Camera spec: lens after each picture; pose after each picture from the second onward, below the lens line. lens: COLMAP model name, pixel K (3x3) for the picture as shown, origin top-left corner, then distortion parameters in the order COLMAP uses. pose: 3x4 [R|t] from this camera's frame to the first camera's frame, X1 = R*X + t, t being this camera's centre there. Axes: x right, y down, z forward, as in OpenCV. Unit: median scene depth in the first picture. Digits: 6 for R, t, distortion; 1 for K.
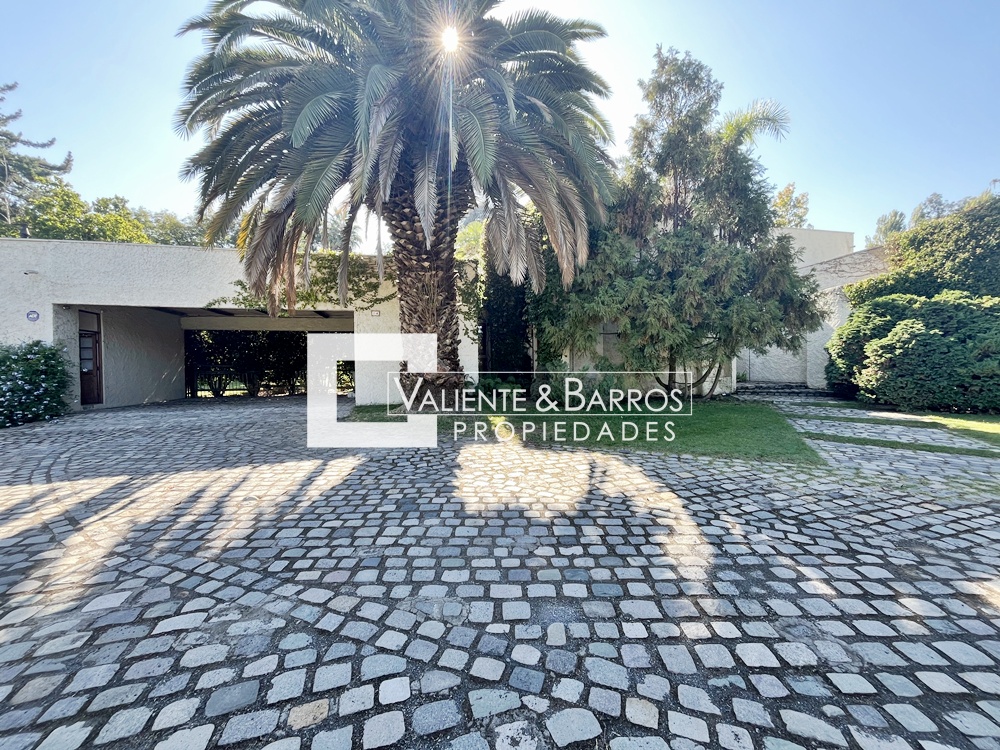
lens RADIAL K [[402.3, 0, 501.5], [0, 402.3, 374.5], [0, 0, 1]] dist [-0.017335, -0.000283]
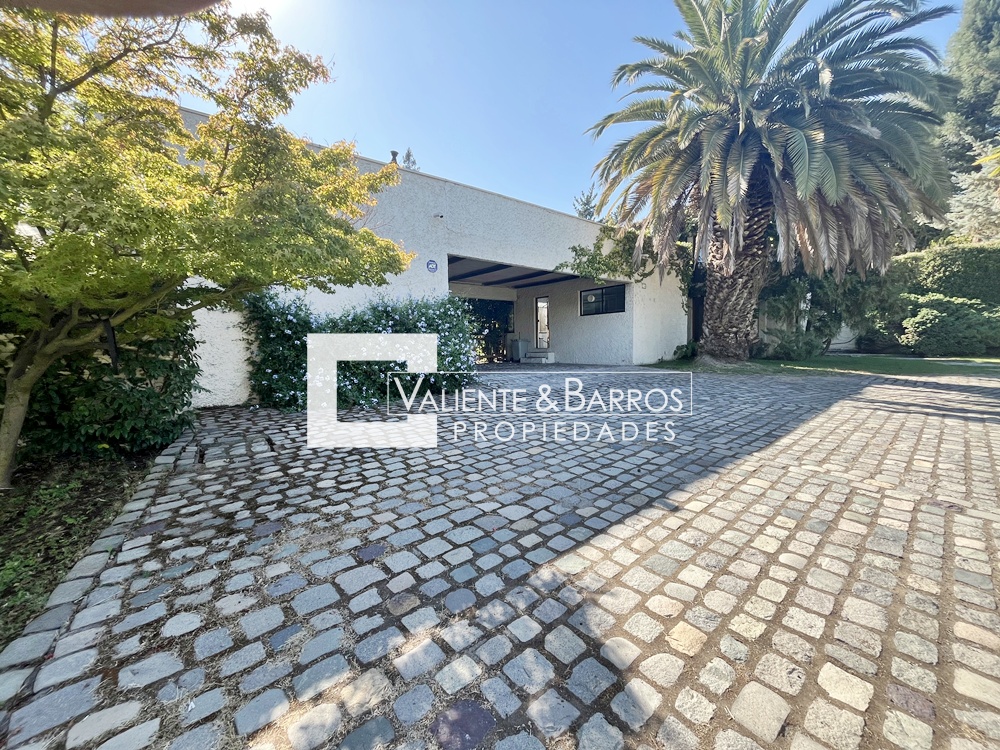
lens RADIAL K [[402.3, 0, 499.9], [0, 402.3, 373.8], [0, 0, 1]] dist [-0.017335, -0.000283]
pose [[0.910498, -0.032706, 0.412217, -1.432868], [0.012109, 0.998549, 0.052481, 0.044752], [-0.413335, -0.042792, 0.909573, 0.116844]]
